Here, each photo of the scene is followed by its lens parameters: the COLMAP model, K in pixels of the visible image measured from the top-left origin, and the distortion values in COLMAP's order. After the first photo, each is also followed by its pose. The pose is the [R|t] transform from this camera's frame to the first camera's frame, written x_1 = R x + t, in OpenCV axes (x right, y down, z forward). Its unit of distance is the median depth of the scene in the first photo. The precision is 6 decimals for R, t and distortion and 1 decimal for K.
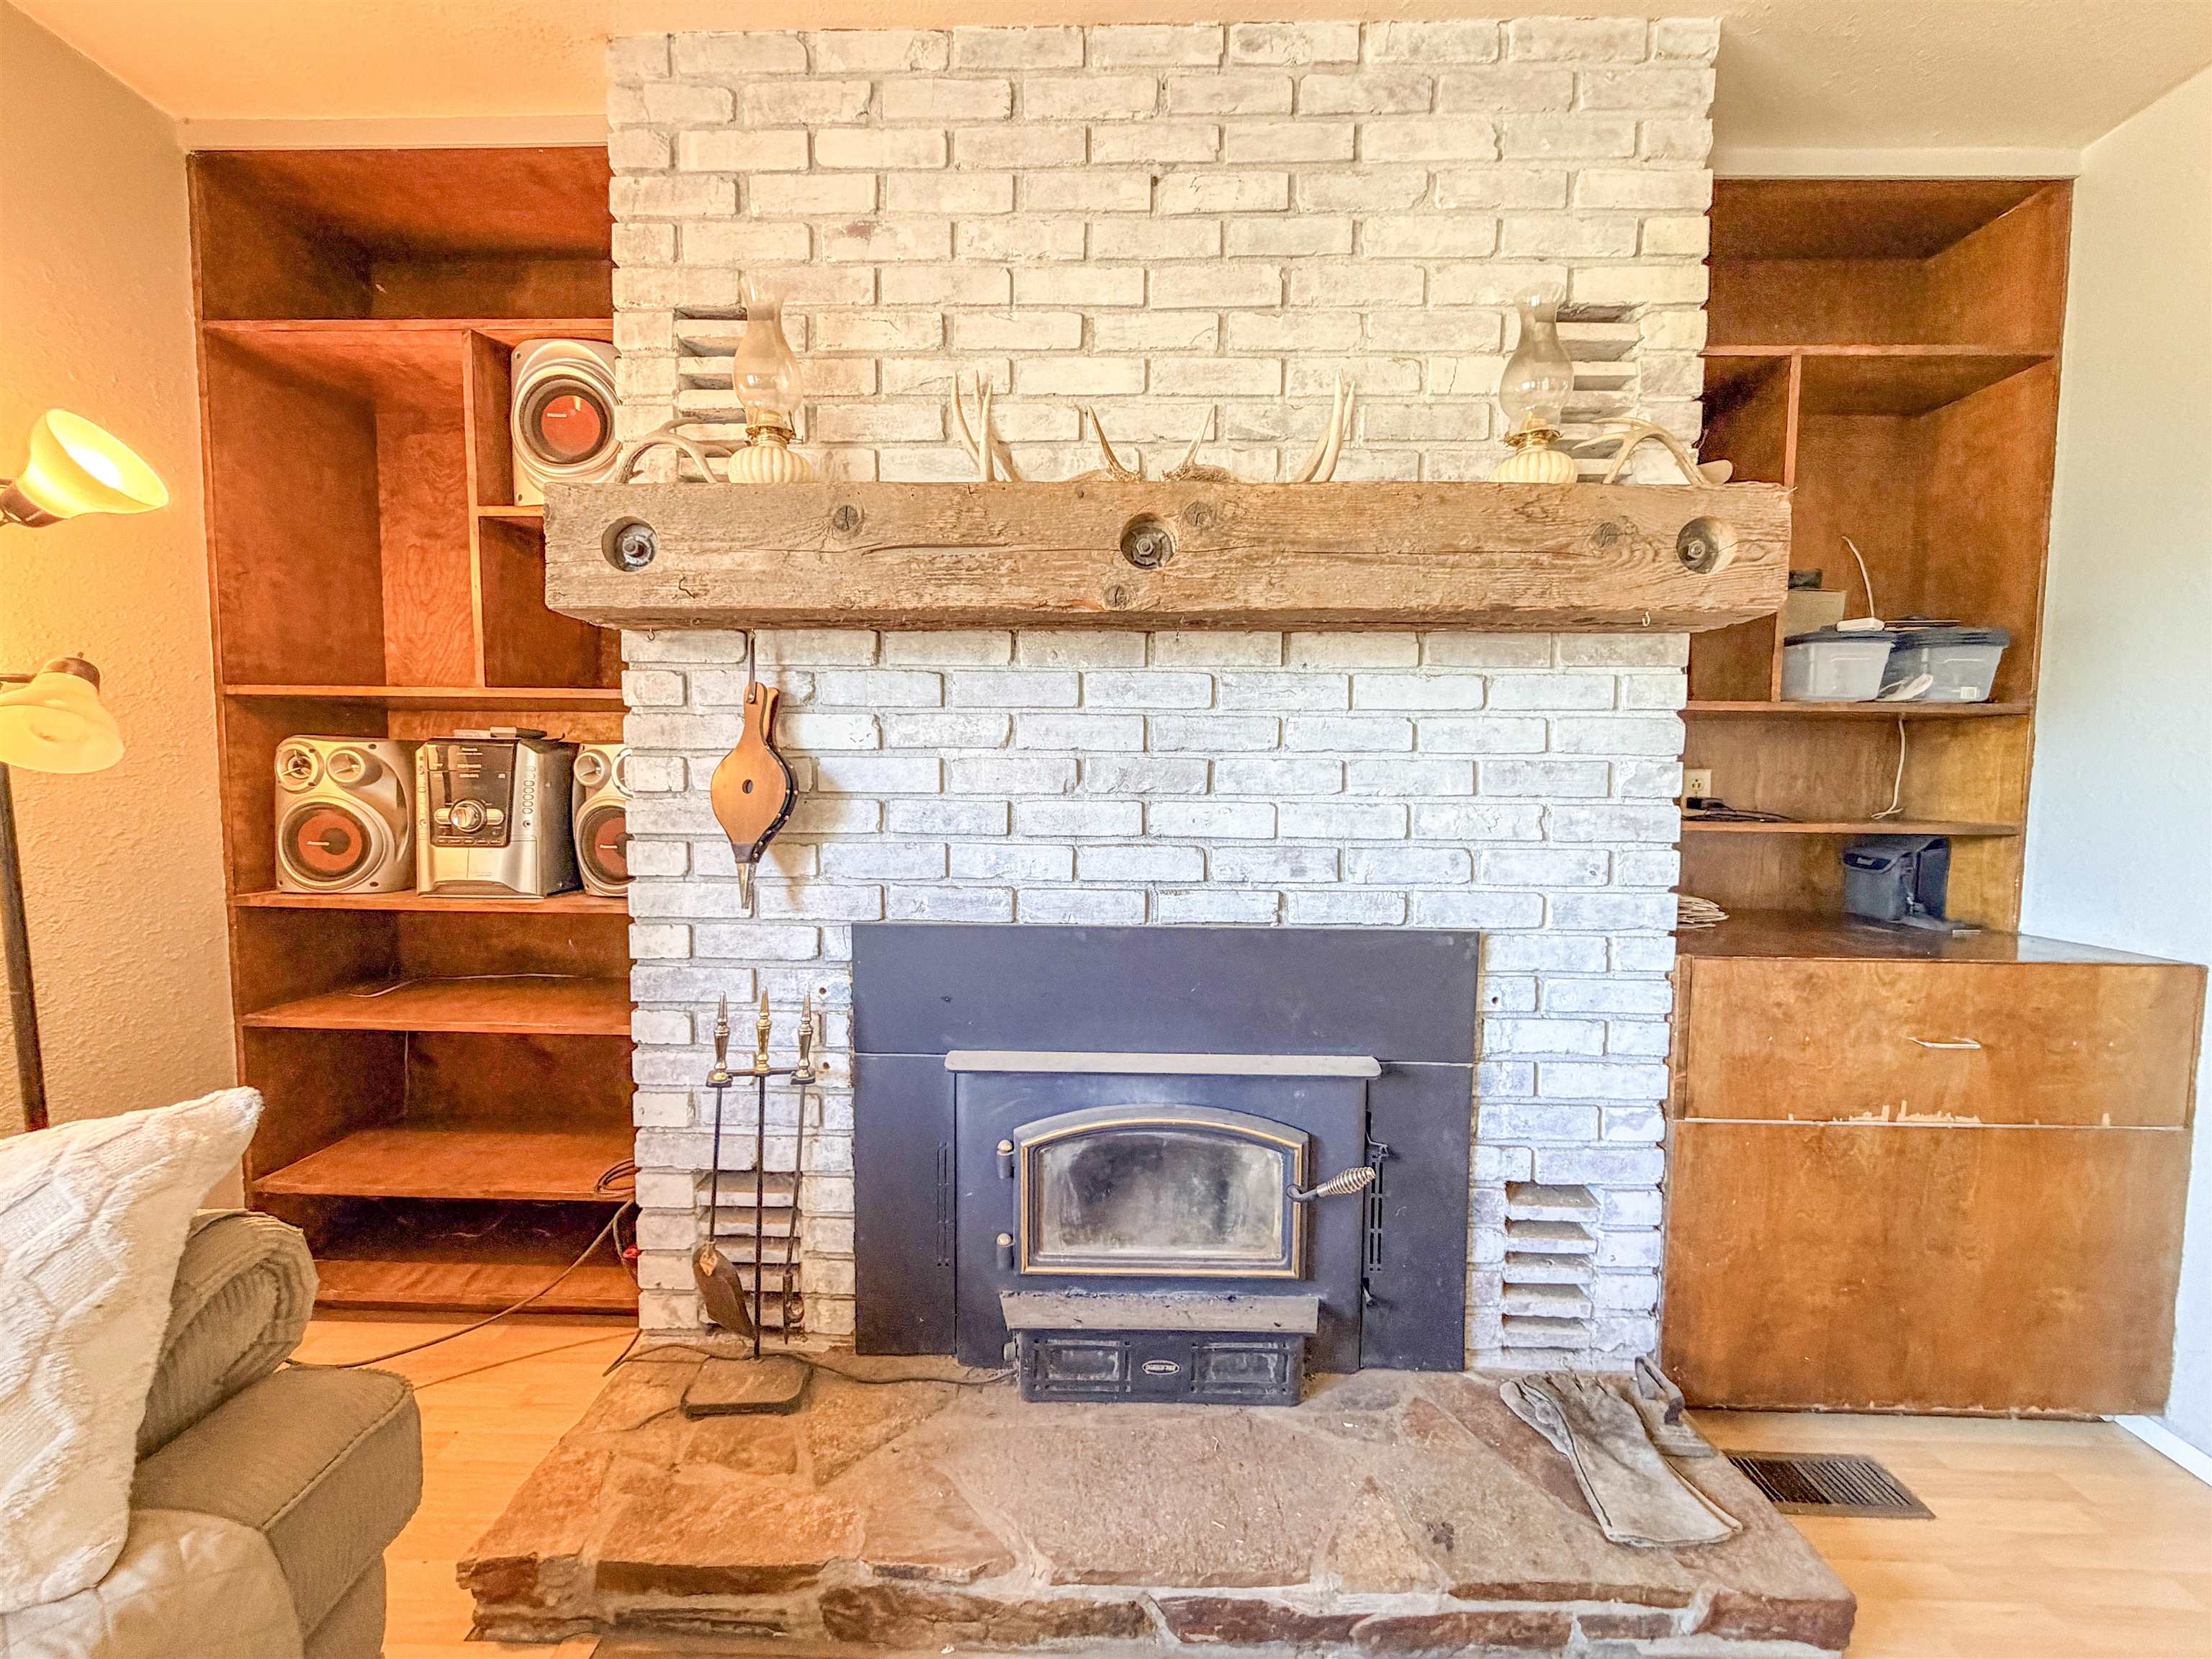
lens RADIAL K [[890.7, 0, 1088.6], [0, 890.7, 835.5], [0, 0, 1]] dist [0.001484, -0.000812]
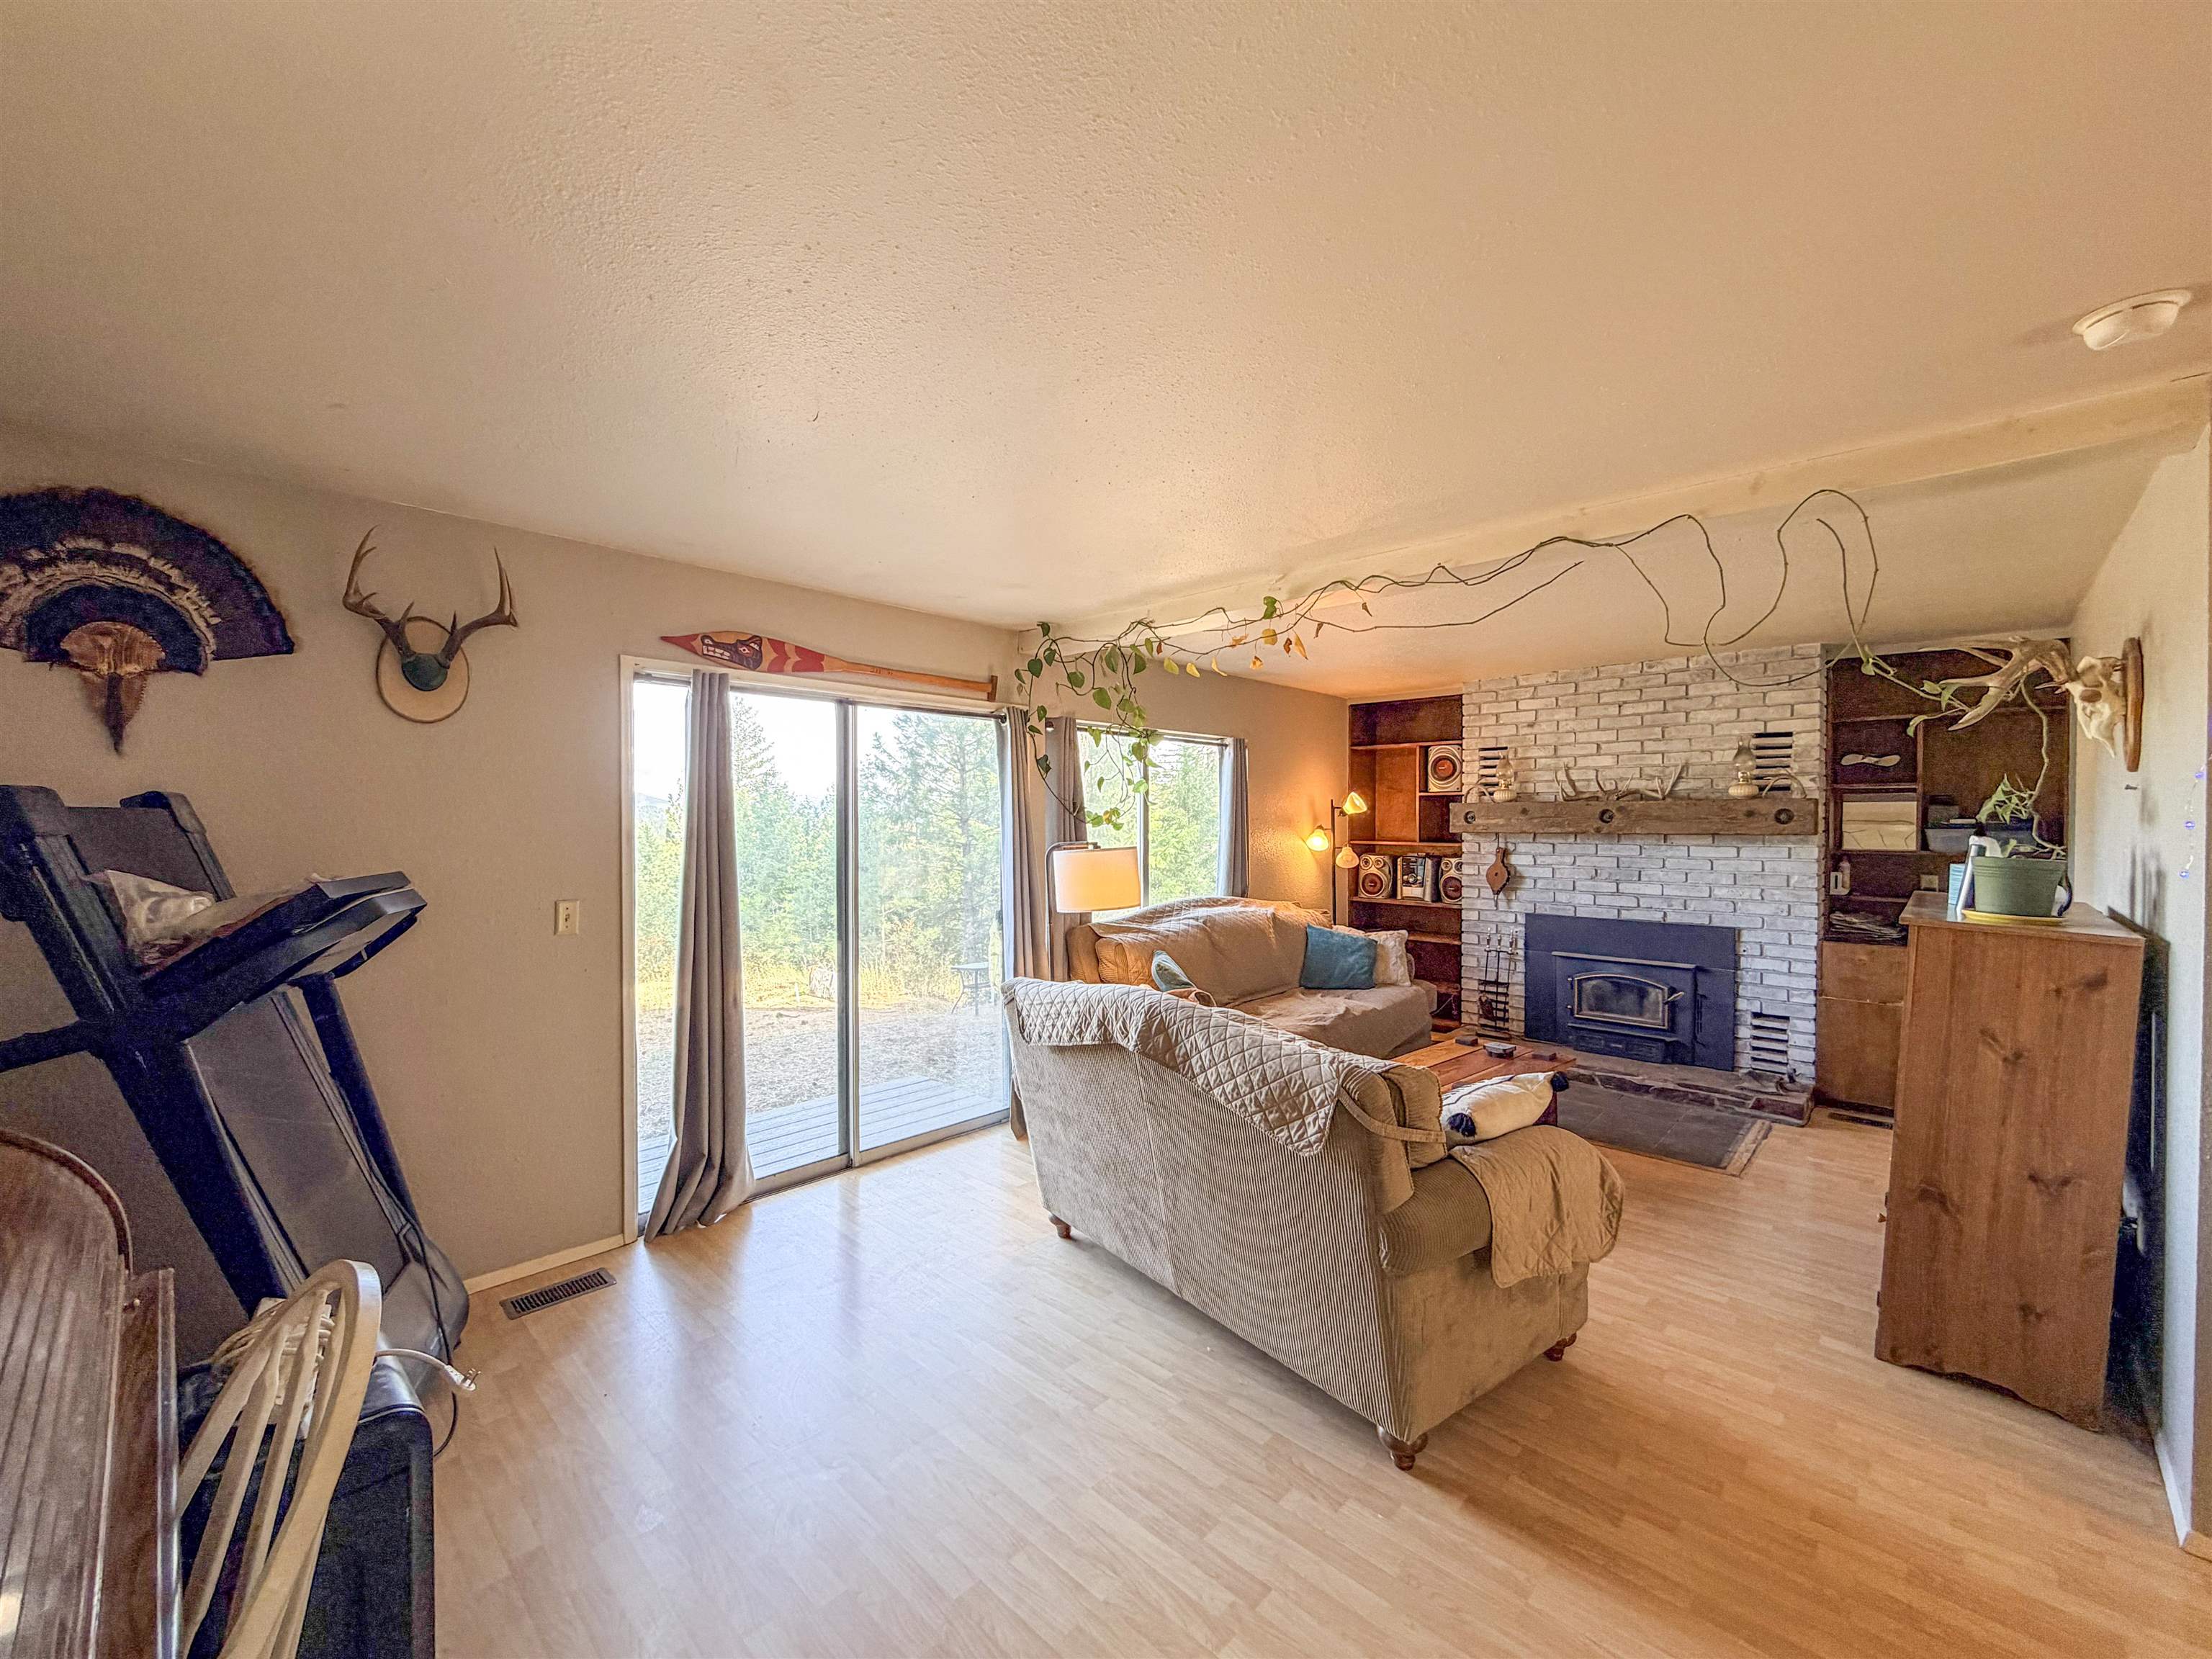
lens RADIAL K [[890.7, 0, 1097.3], [0, 890.7, 833.9], [0, 0, 1]] dist [0.001484, -0.000812]
pose [[0.735324, 0.002344, -0.677712, 0.902695], [-0.036183, 0.998704, -0.035804, -0.029616], [0.676750, 0.050849, 0.734455, -2.836132]]
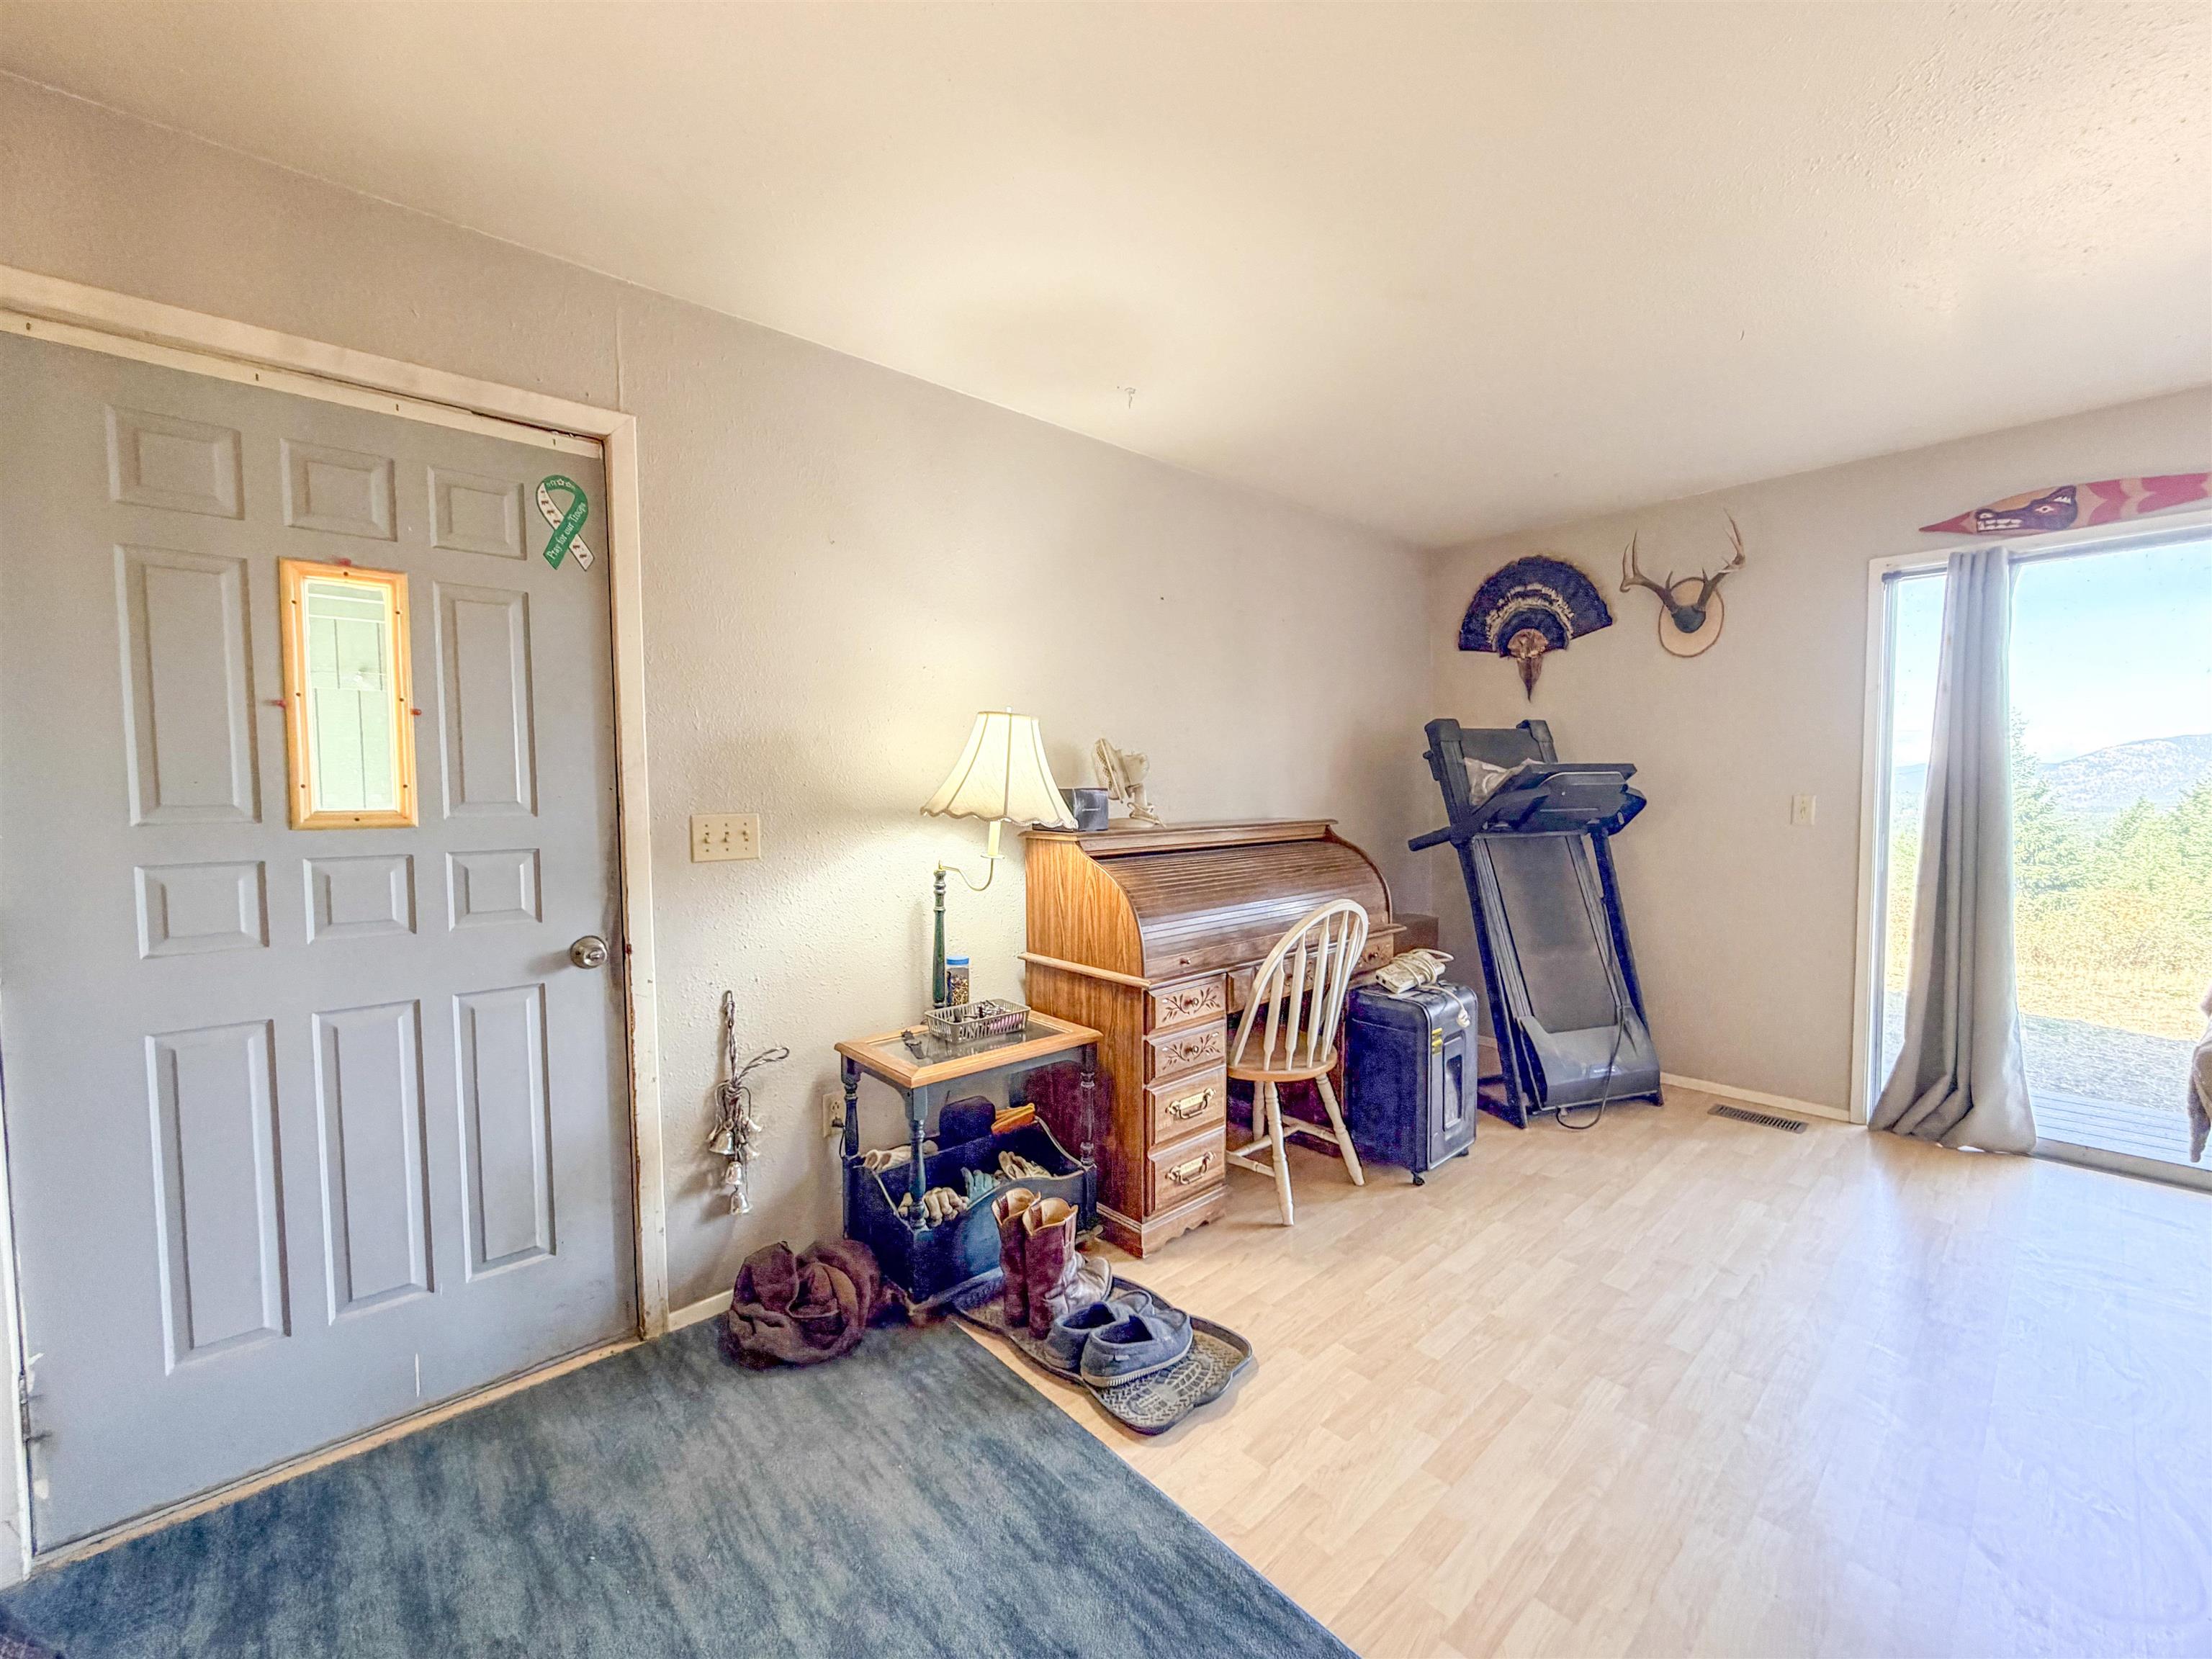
lens RADIAL K [[890.7, 0, 1100.3], [0, 890.7, 834.0], [0, 0, 1]] dist [0.001484, -0.000812]
pose [[-0.726603, 0.035292, -0.686151, 1.493963], [-0.035578, 0.995407, 0.088874, 0.048198], [0.686136, 0.088988, -0.722010, -1.804280]]
